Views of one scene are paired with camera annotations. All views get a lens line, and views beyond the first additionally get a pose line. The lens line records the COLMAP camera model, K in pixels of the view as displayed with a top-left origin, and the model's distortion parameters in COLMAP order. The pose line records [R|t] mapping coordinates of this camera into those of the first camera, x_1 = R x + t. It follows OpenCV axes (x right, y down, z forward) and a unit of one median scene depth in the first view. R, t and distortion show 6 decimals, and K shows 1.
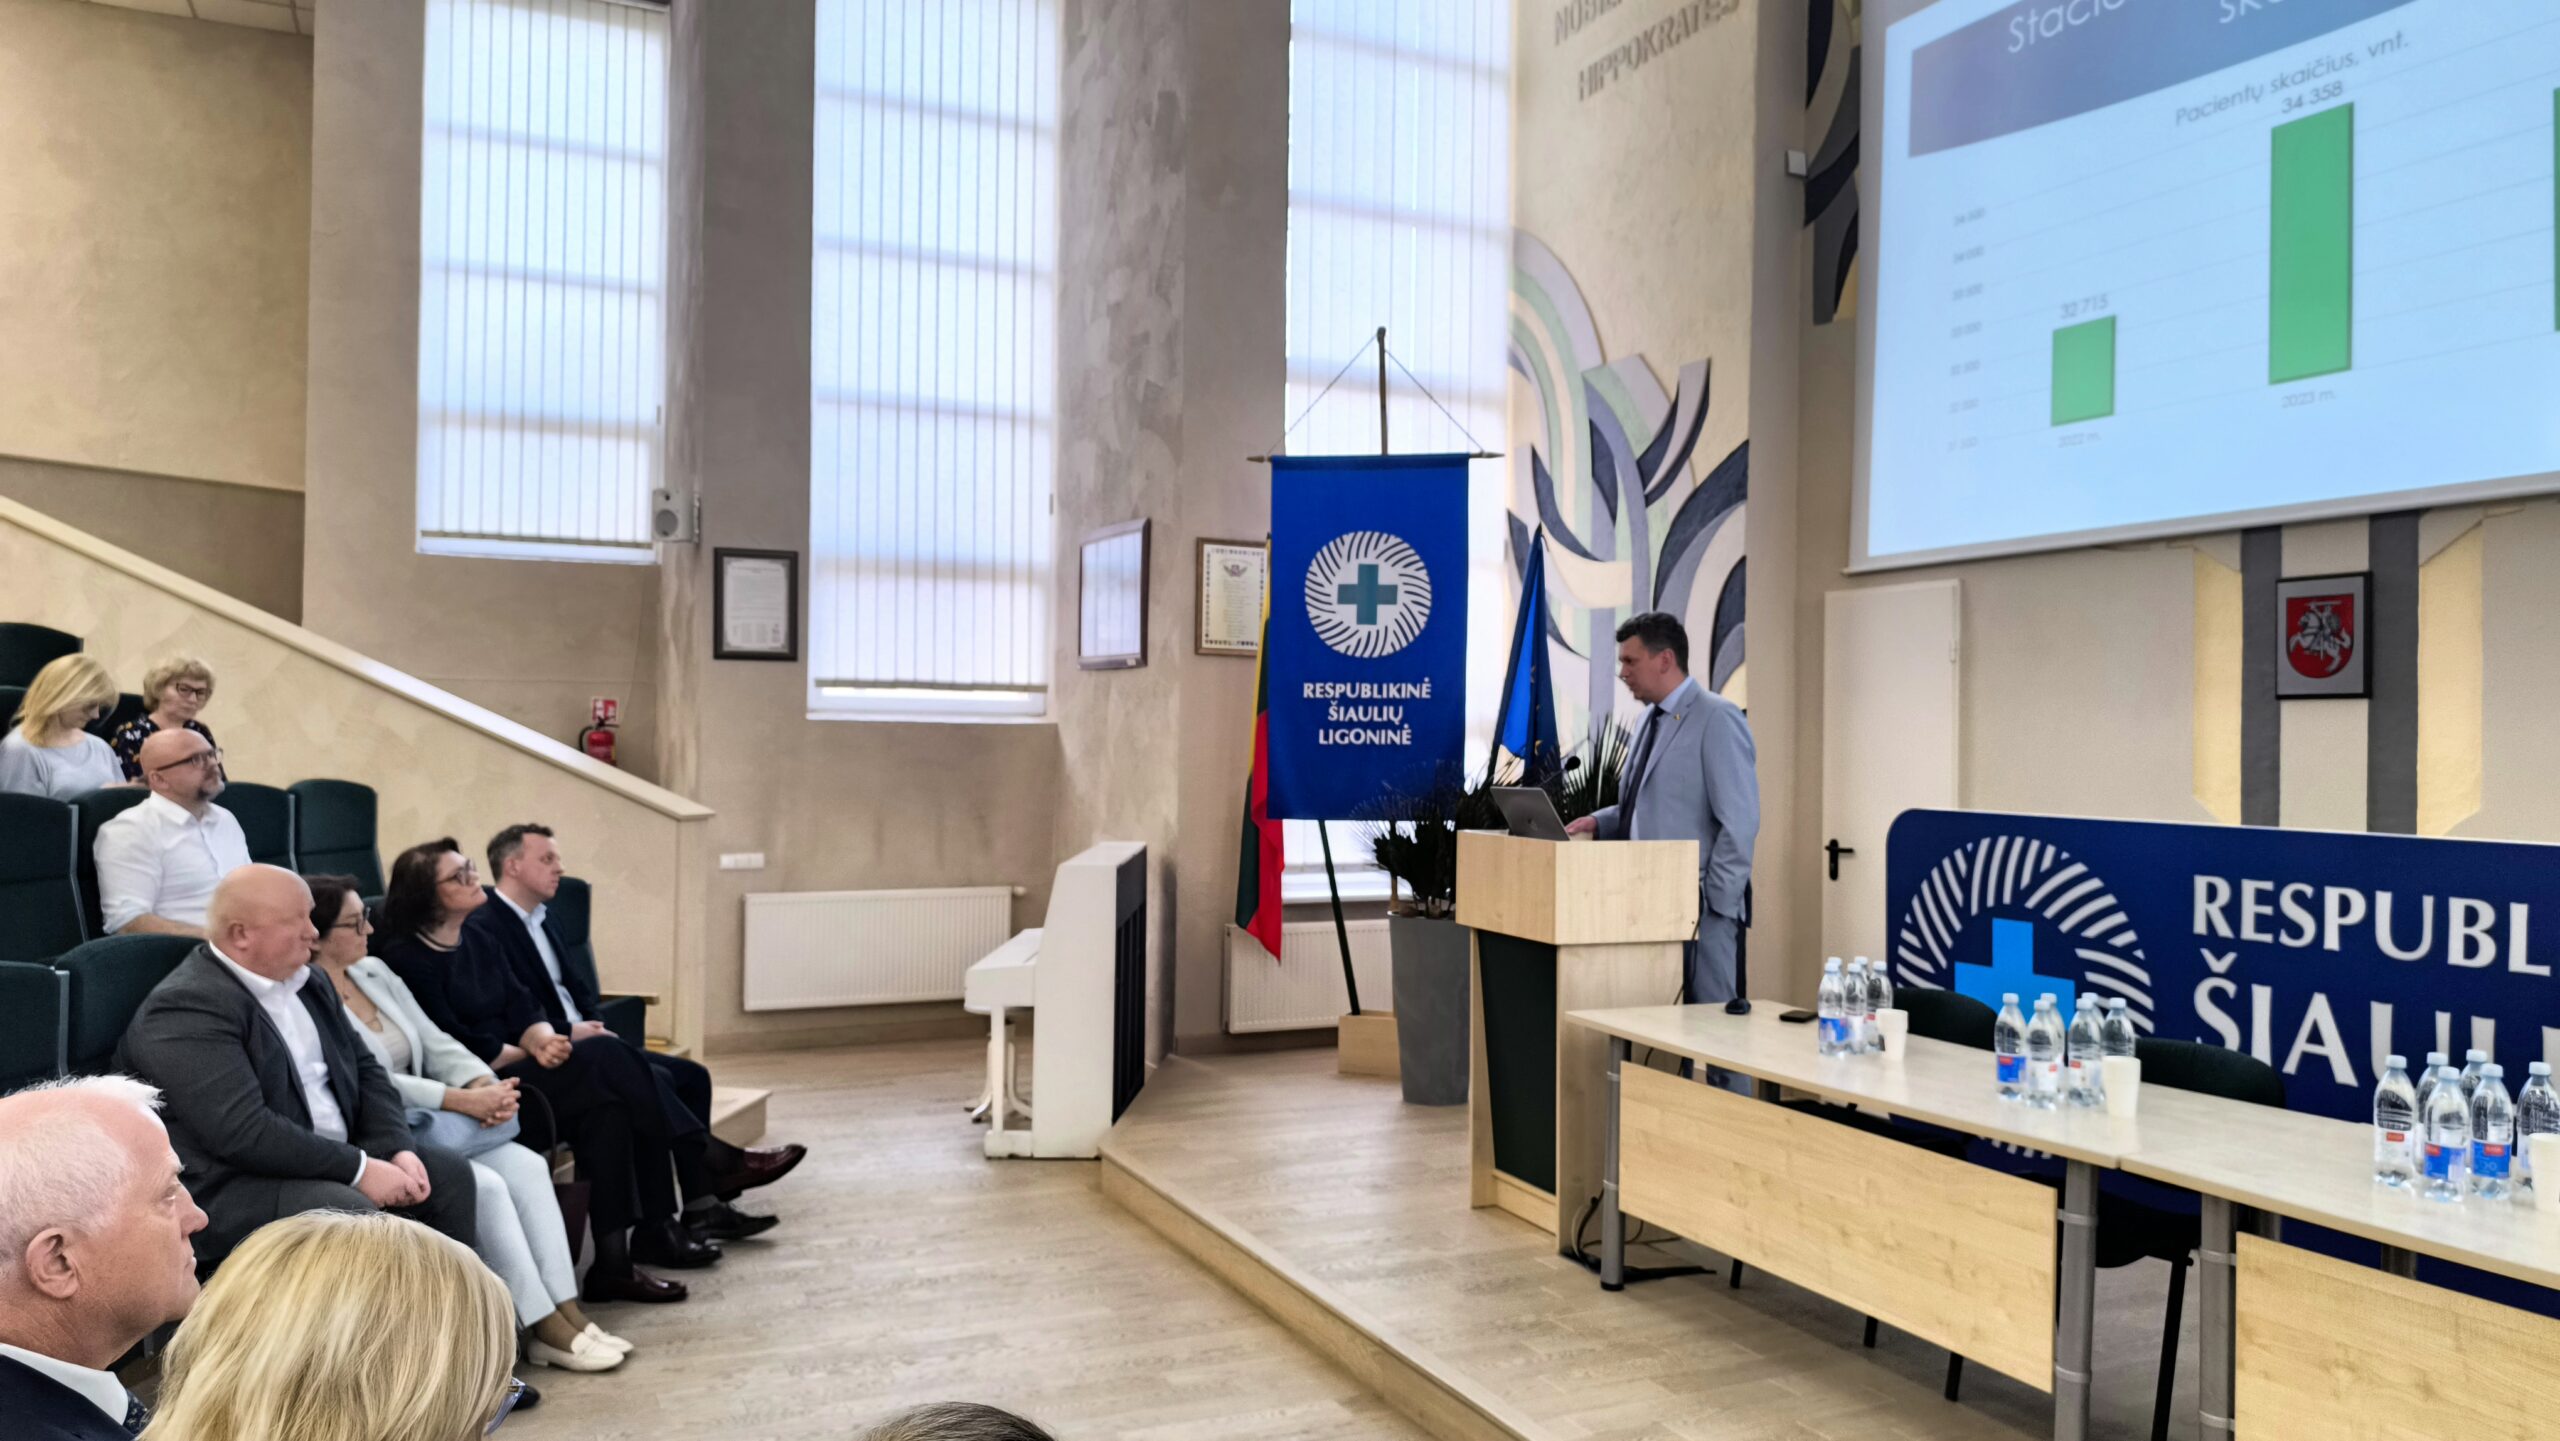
lens RADIAL K [[1750.2, 0, 1309.8], [0, 1750.2, 714.4], [0, 0, 1]] dist [0.057789, -0.081098]
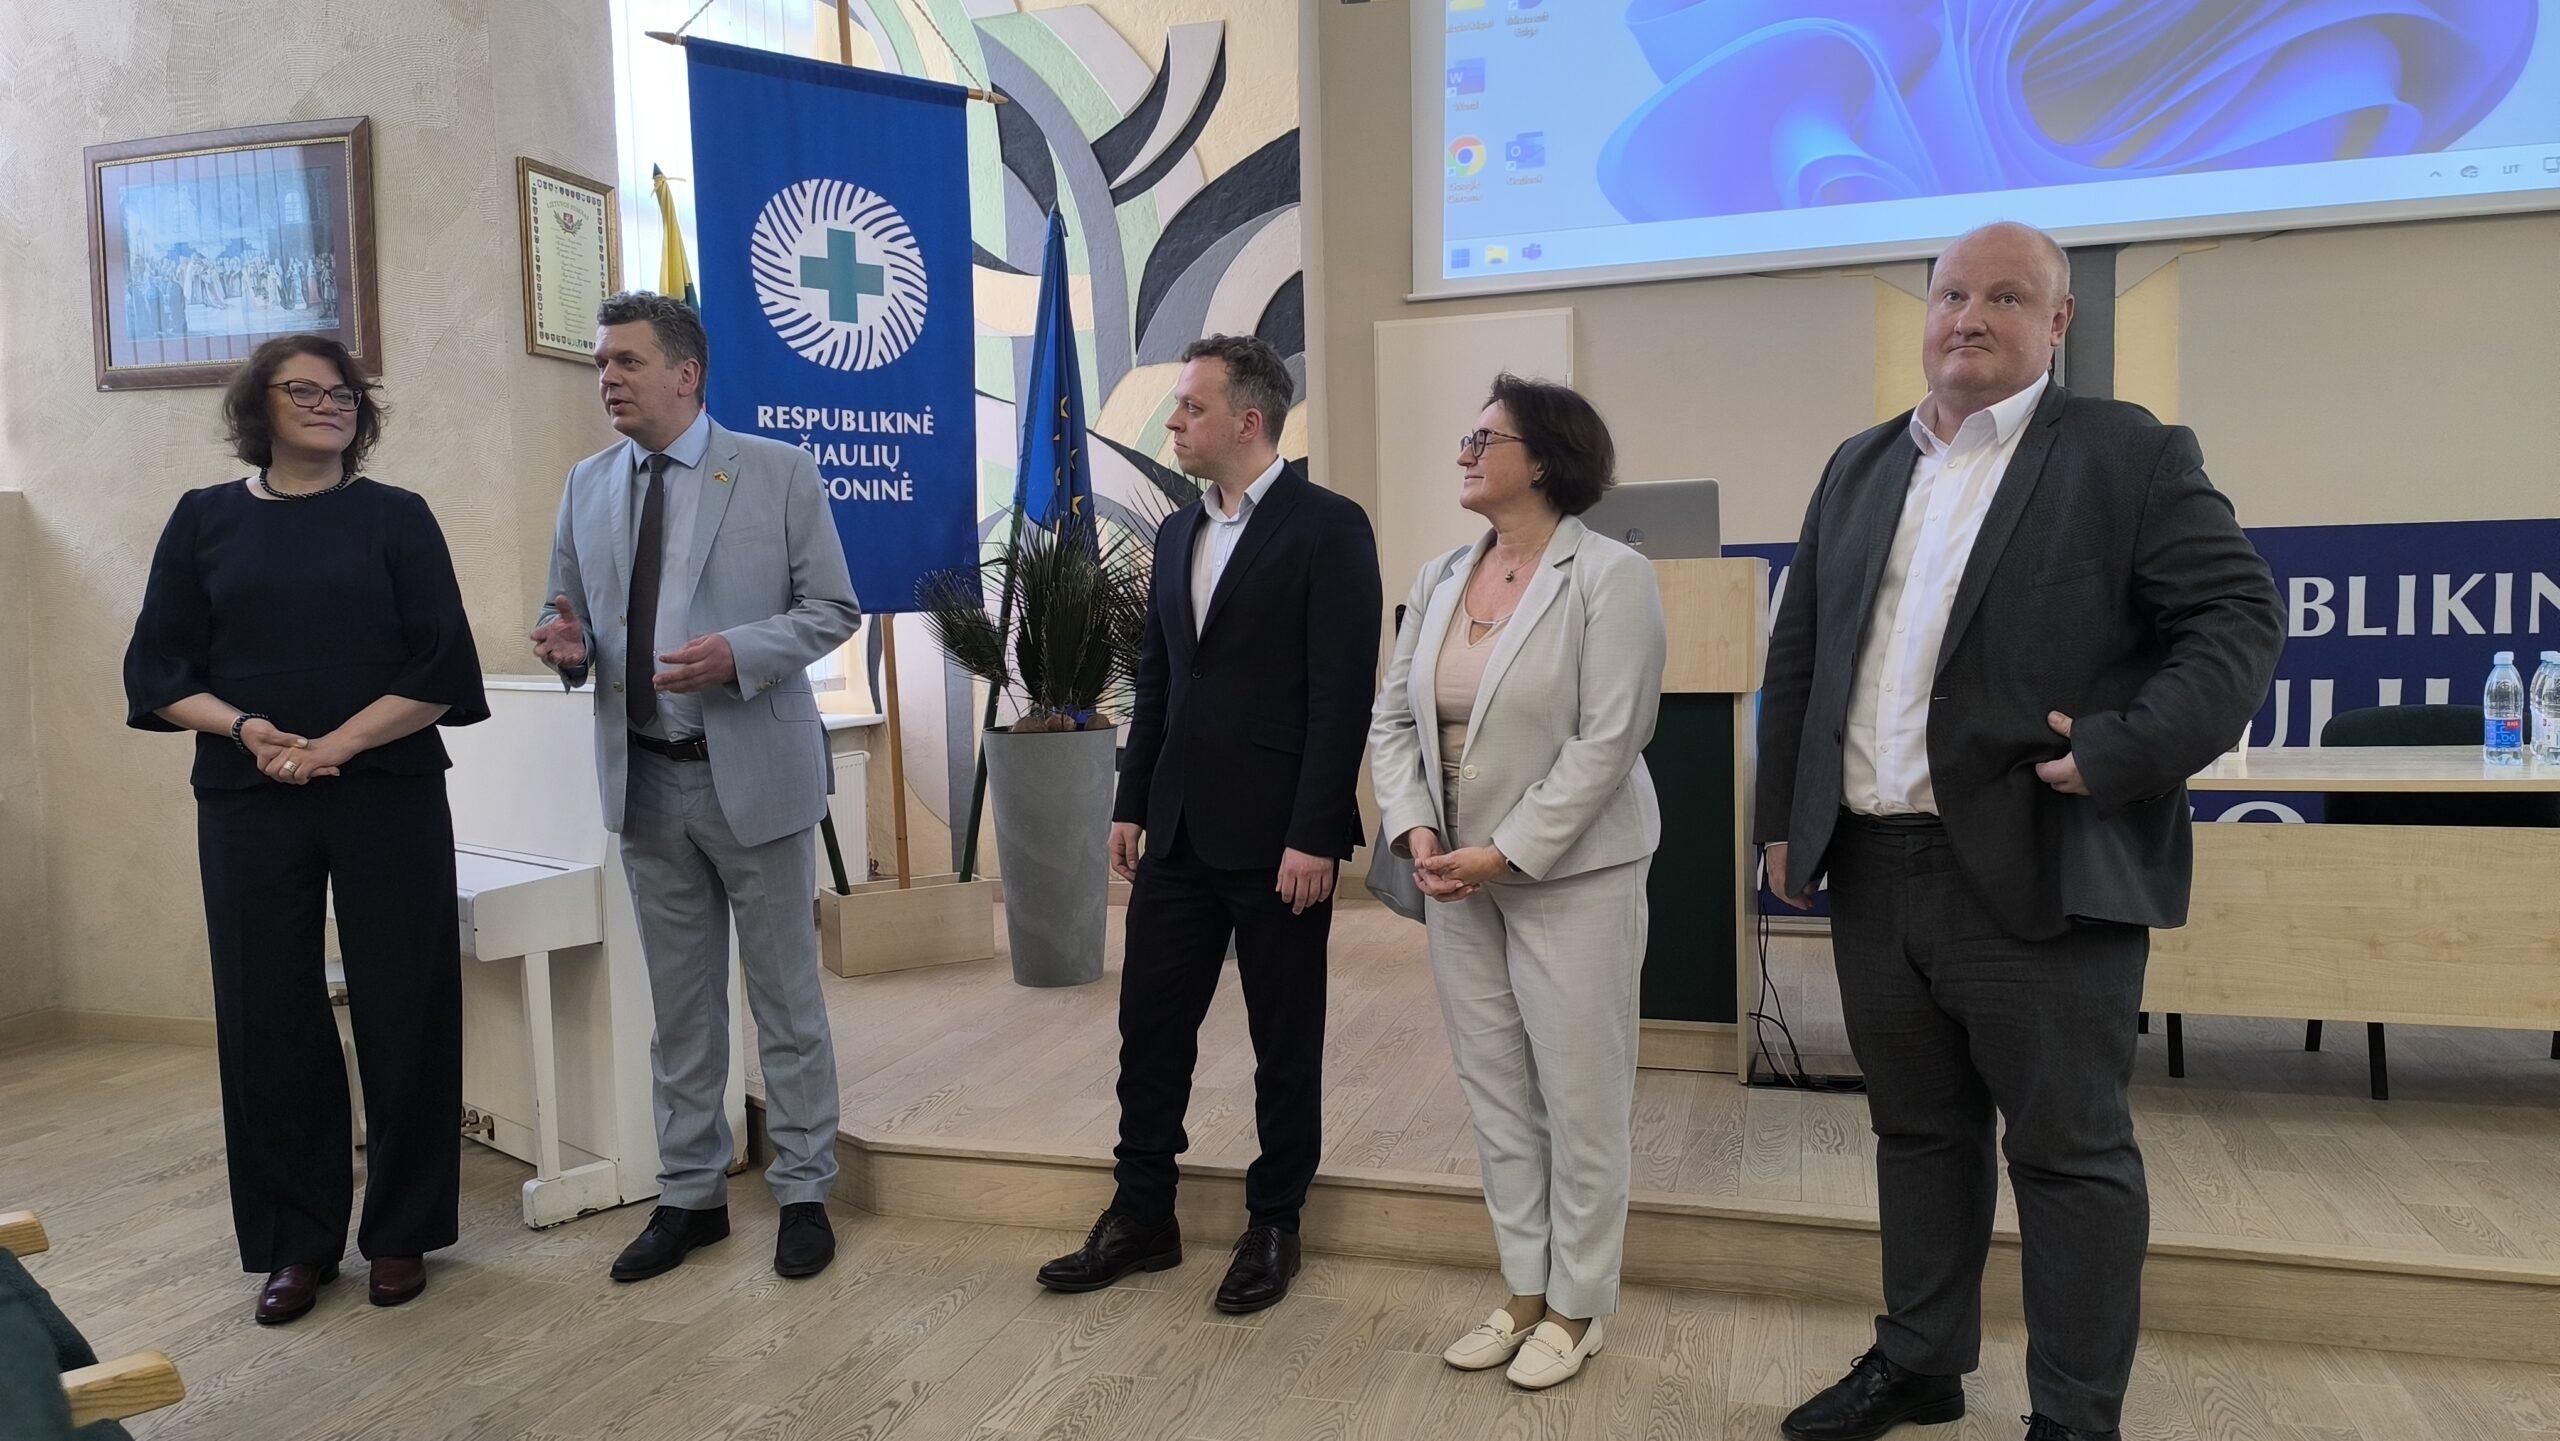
lens RADIAL K [[1731.8, 0, 1280.0], [0, 1731.8, 720.5], [0, 0, 1]] dist [0.008142, 0.002500]
pose [[0.676510, -0.079490, 0.732131, -0.361971], [0.024193, 0.996020, 0.085785, 0.049450], [-0.736036, -0.040322, 0.675740, 0.426862]]
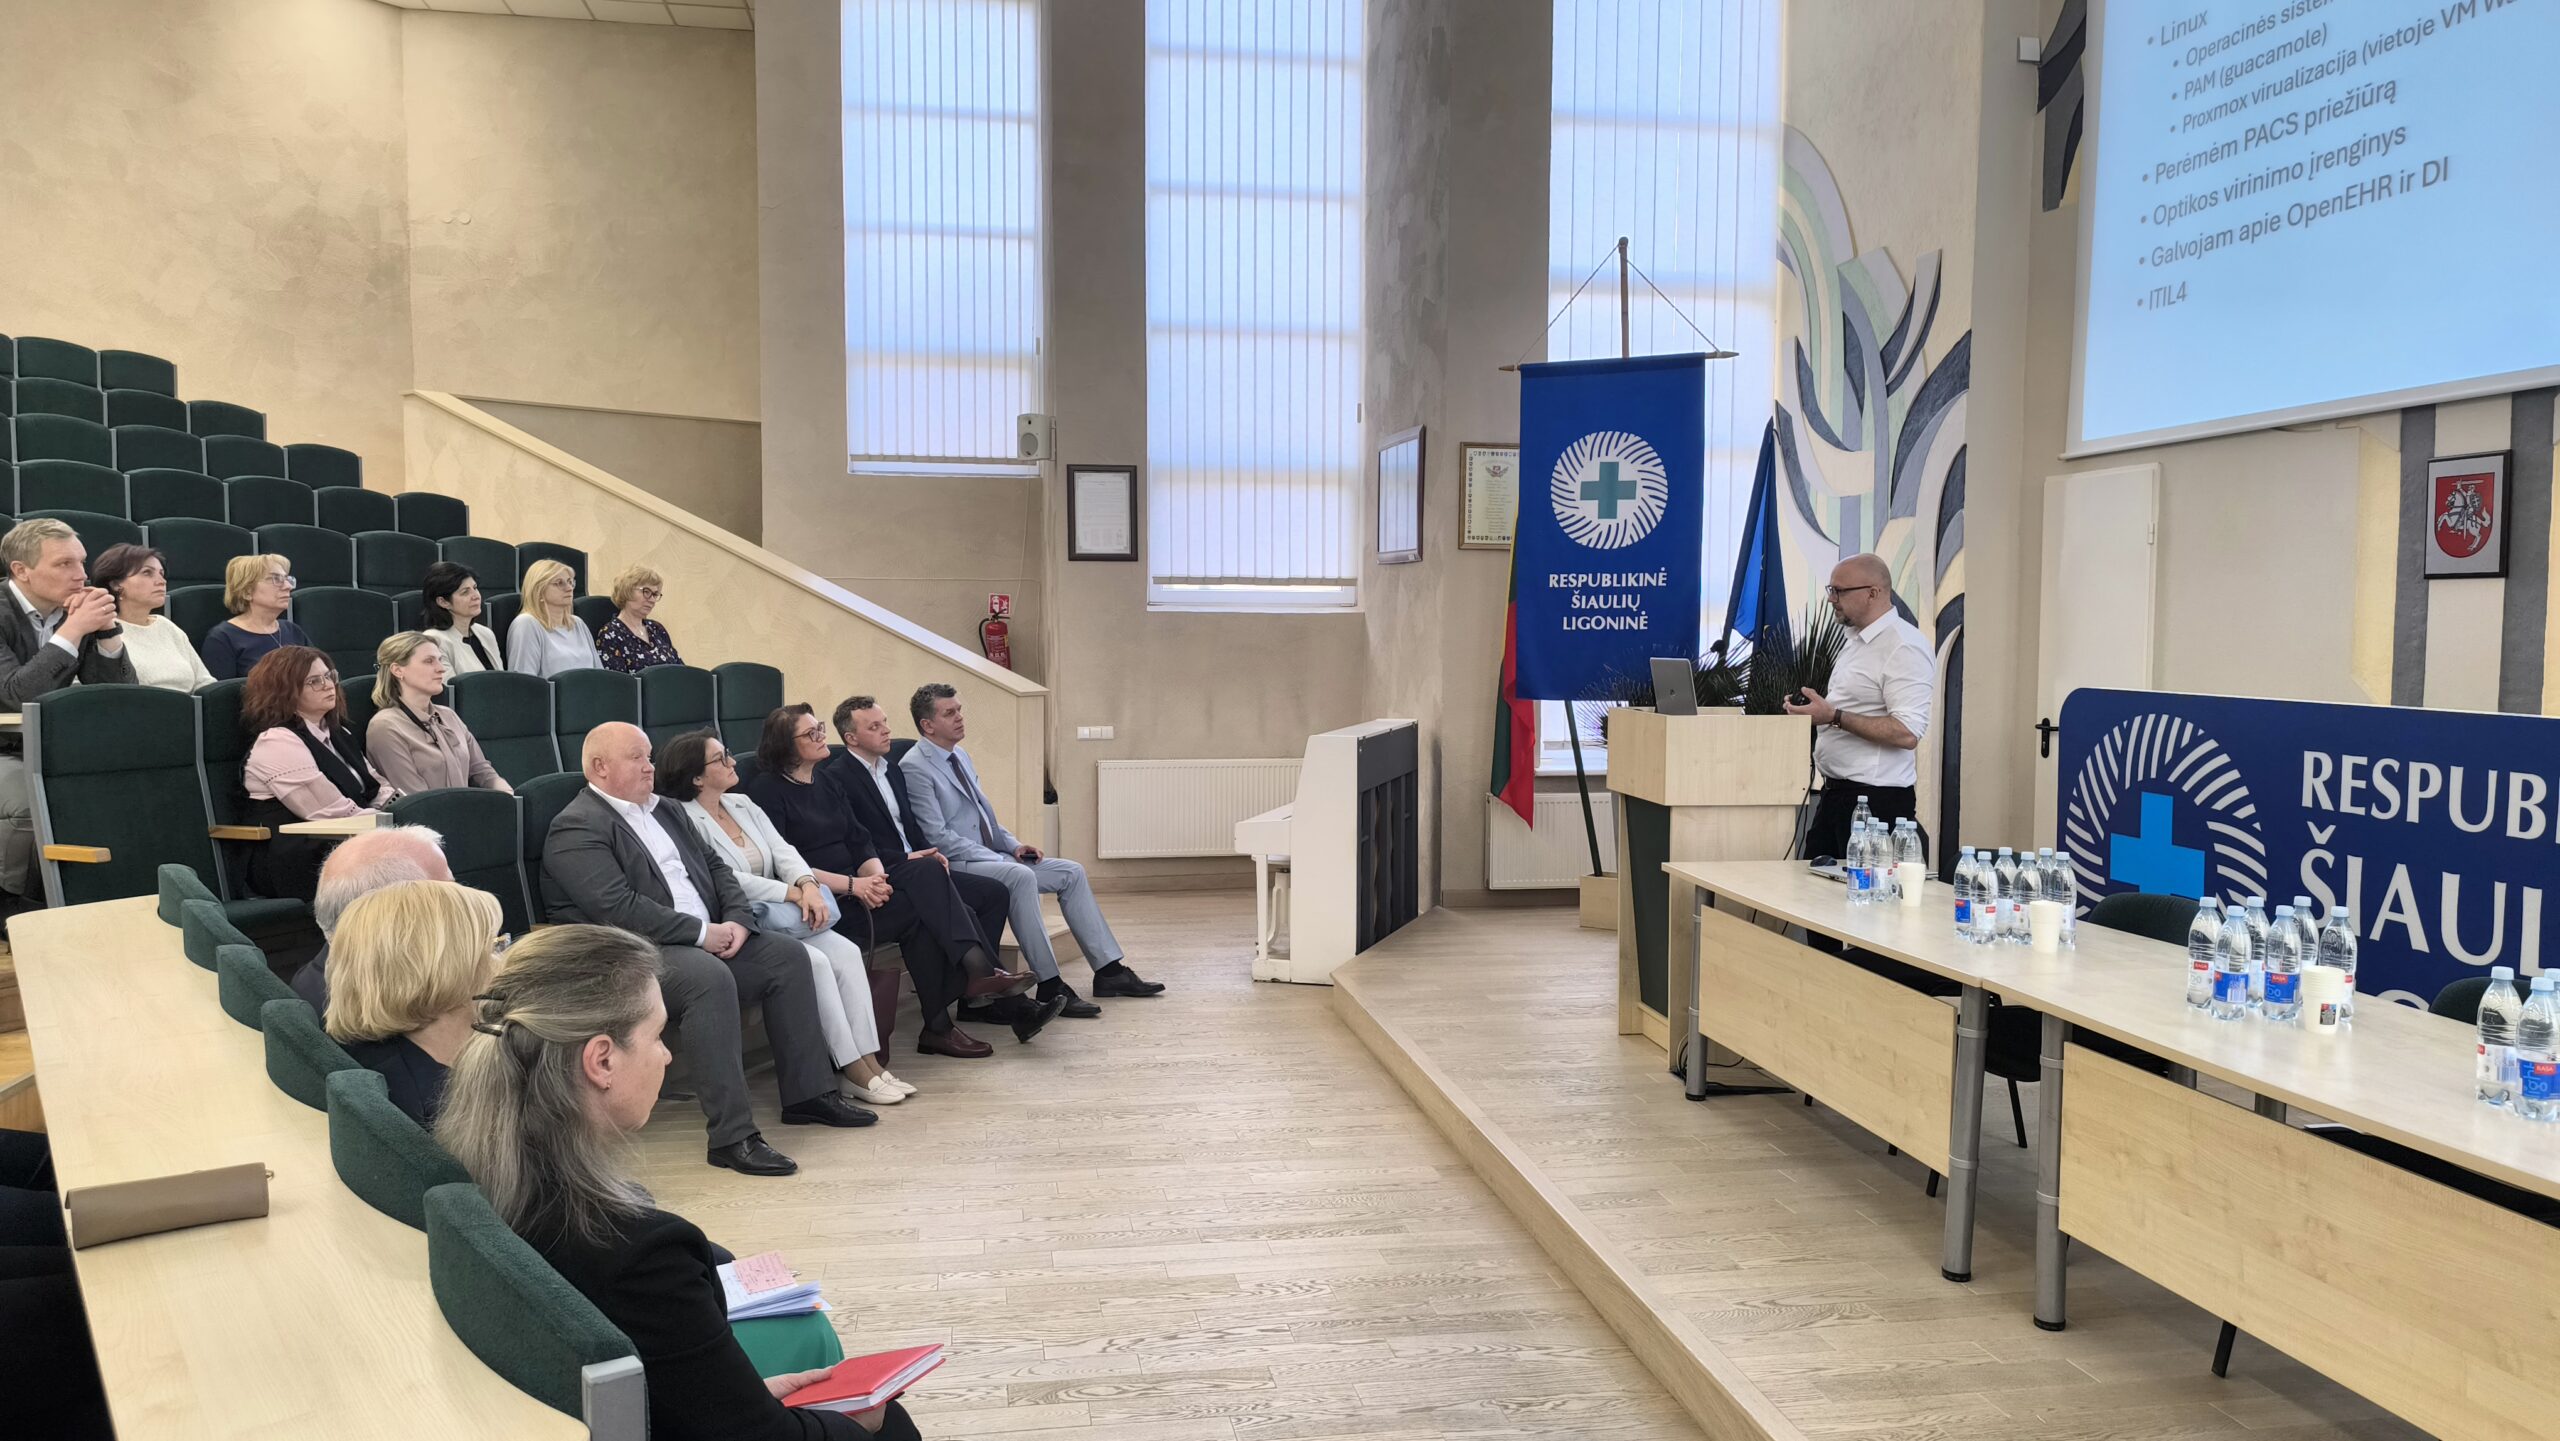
lens RADIAL K [[1750.2, 0, 1309.8], [0, 1750.2, 714.4], [0, 0, 1]] dist [0.057789, -0.081098]
pose [[0.965439, 0.006430, -0.260548, 0.140843], [0.010438, 0.997940, 0.063306, -0.001322], [0.260419, -0.063837, 0.963383, -0.101089]]
